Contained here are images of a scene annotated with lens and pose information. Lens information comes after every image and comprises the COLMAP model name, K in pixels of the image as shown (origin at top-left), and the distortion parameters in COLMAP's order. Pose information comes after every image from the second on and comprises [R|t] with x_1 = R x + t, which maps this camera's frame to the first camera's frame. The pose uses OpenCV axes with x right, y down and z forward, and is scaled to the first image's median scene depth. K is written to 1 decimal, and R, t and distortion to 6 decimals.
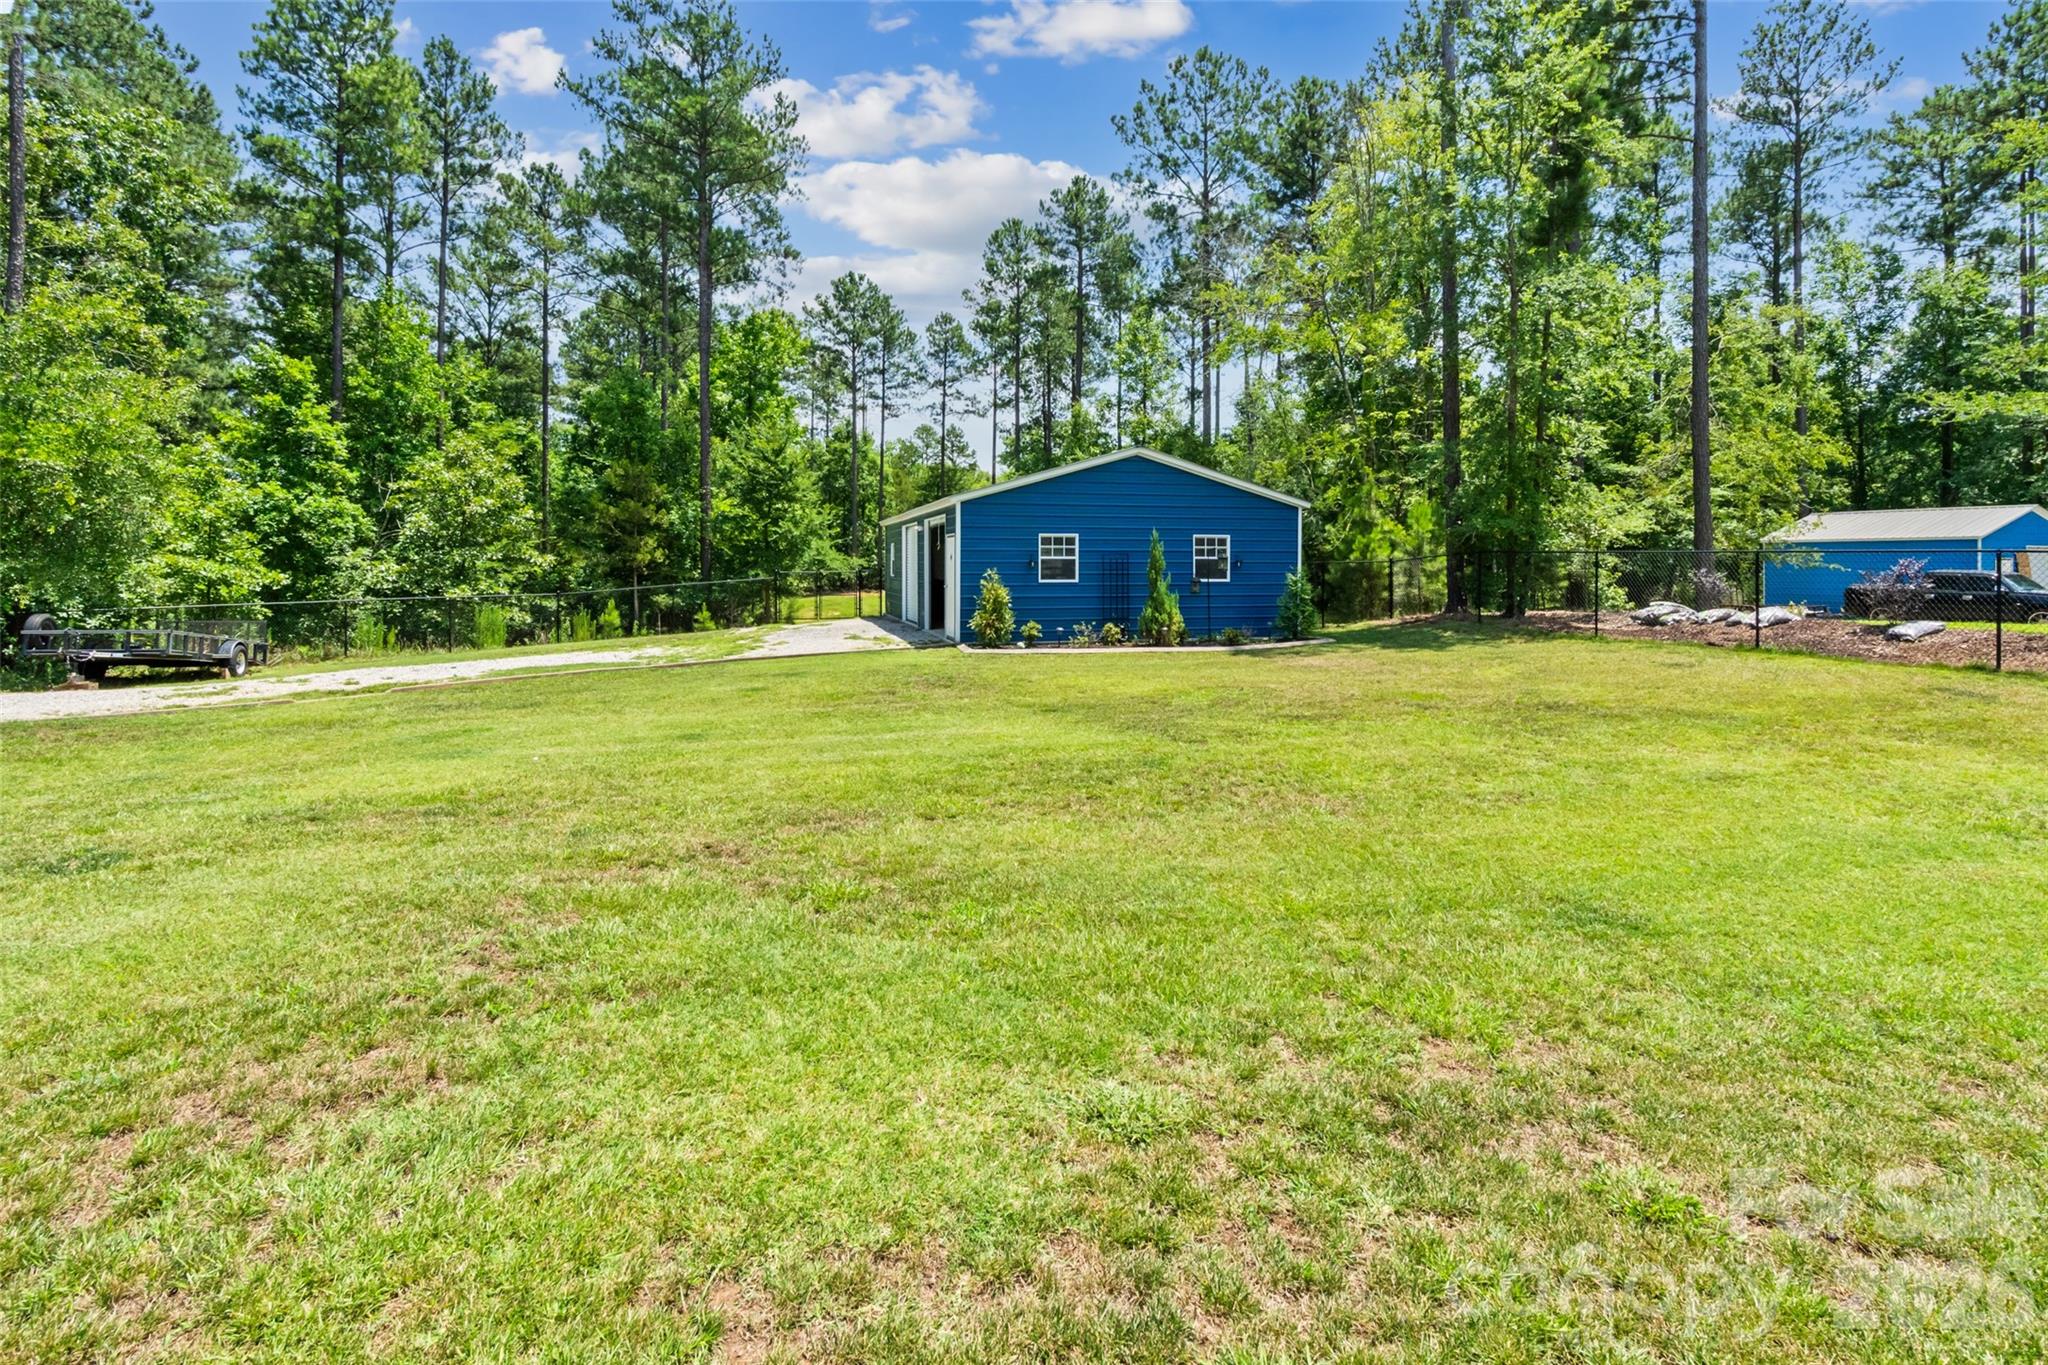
lens RADIAL K [[994.5, 0, 1043.0], [0, 994.5, 564.4], [0, 0, 1]] dist [-0.008766, -0.000396]
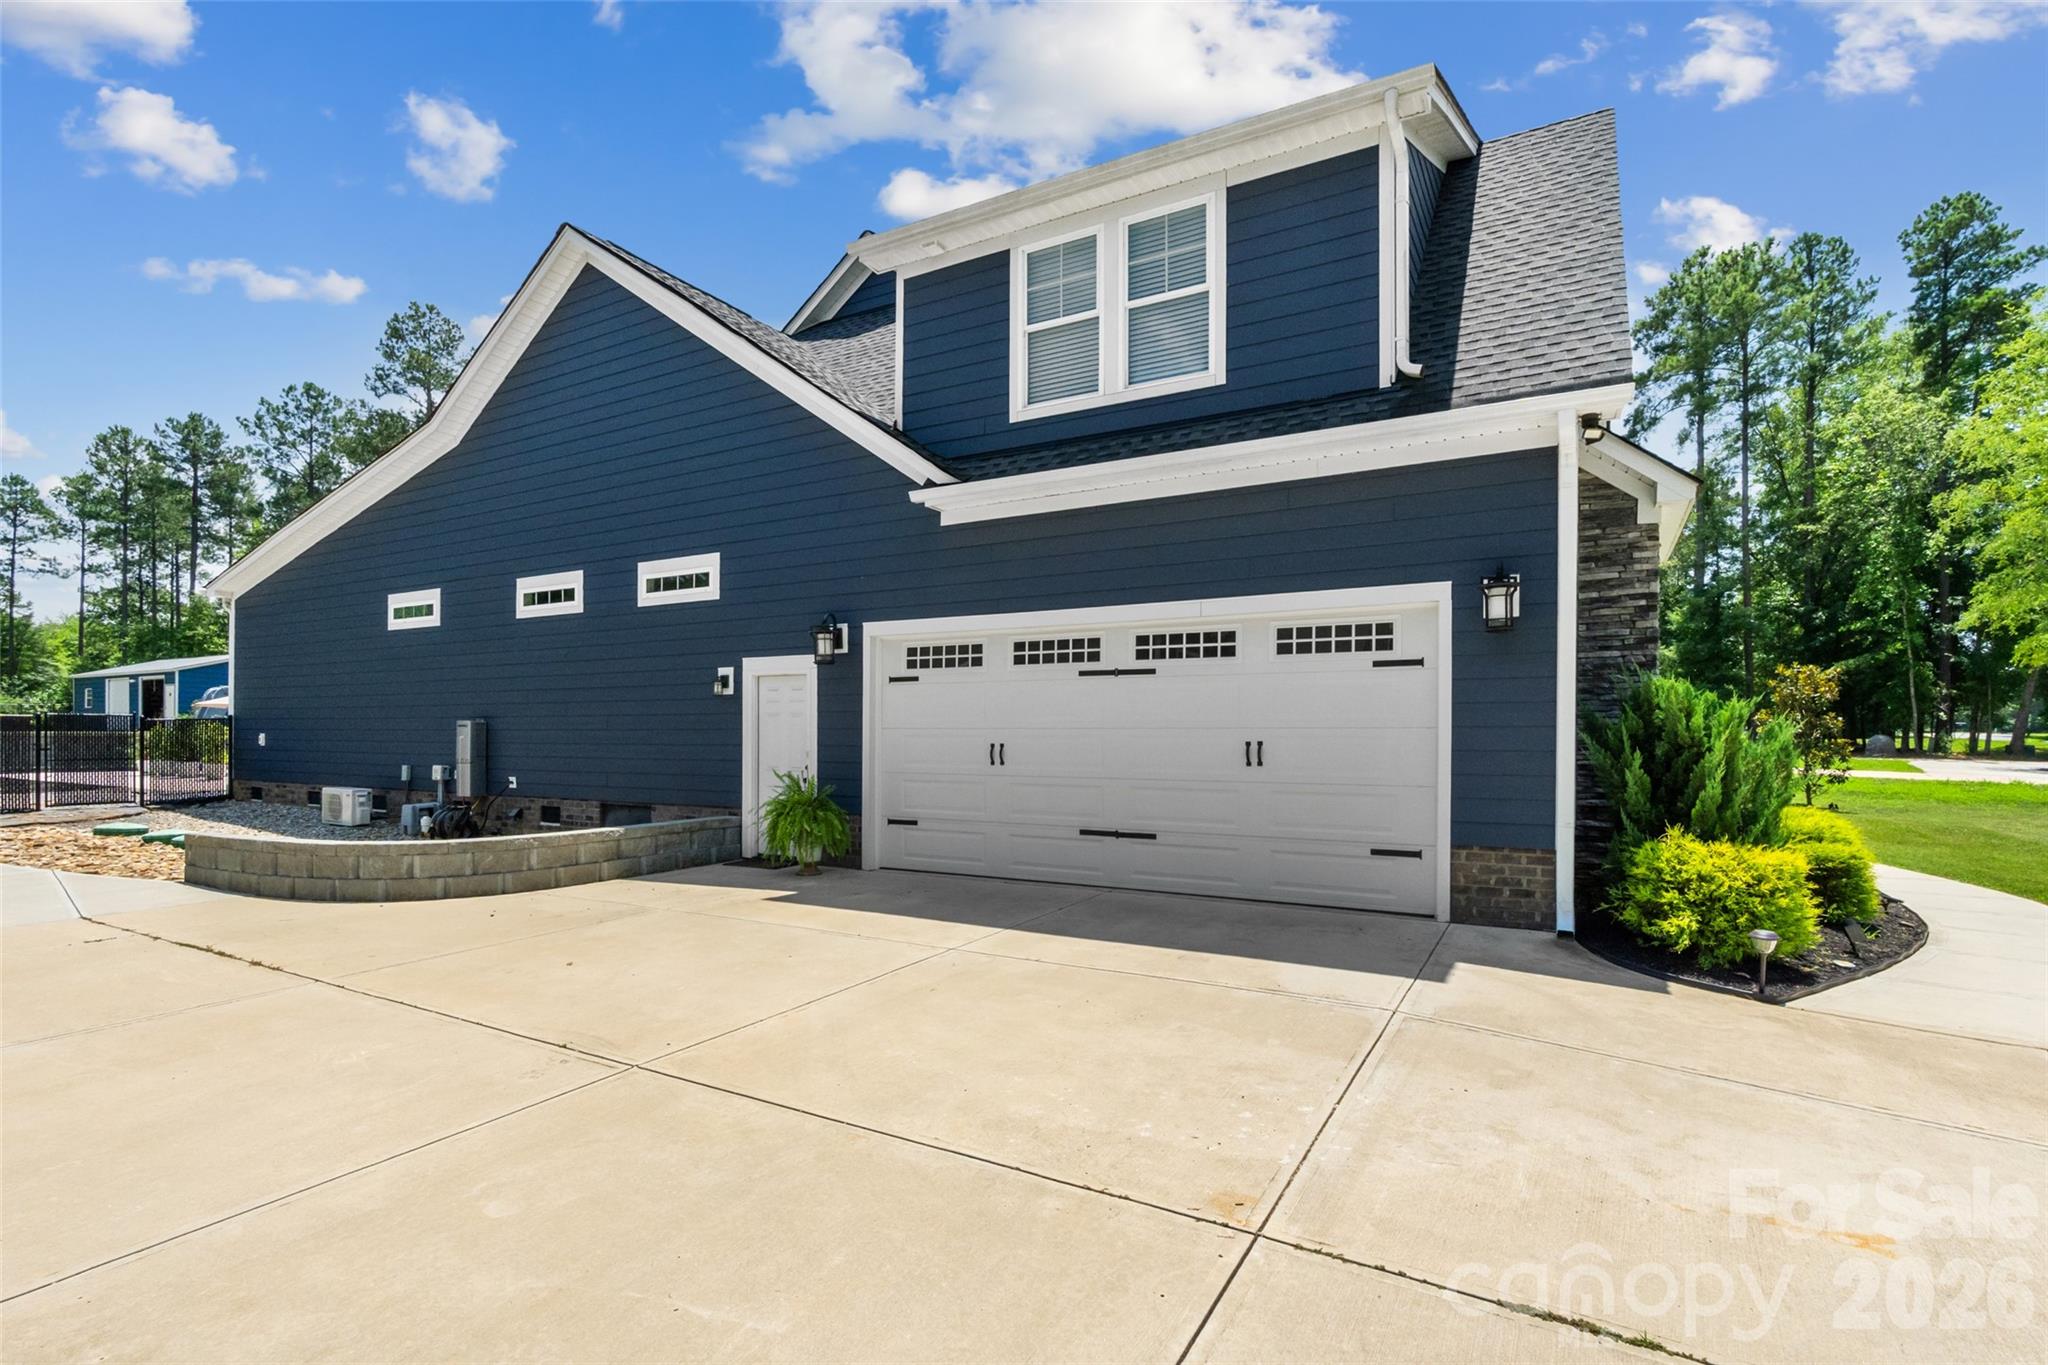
lens RADIAL K [[946.5, 0, 1022.3], [0, 946.5, 751.1], [0, 0, 1]] dist [-0.019293, -0.000698]
pose [[0.694050, -0.011261, 0.719839, -0.092963], [-0.001859, 0.999846, 0.017434, 0.027344], [-0.719924, -0.013438, 0.693923, -0.631087]]
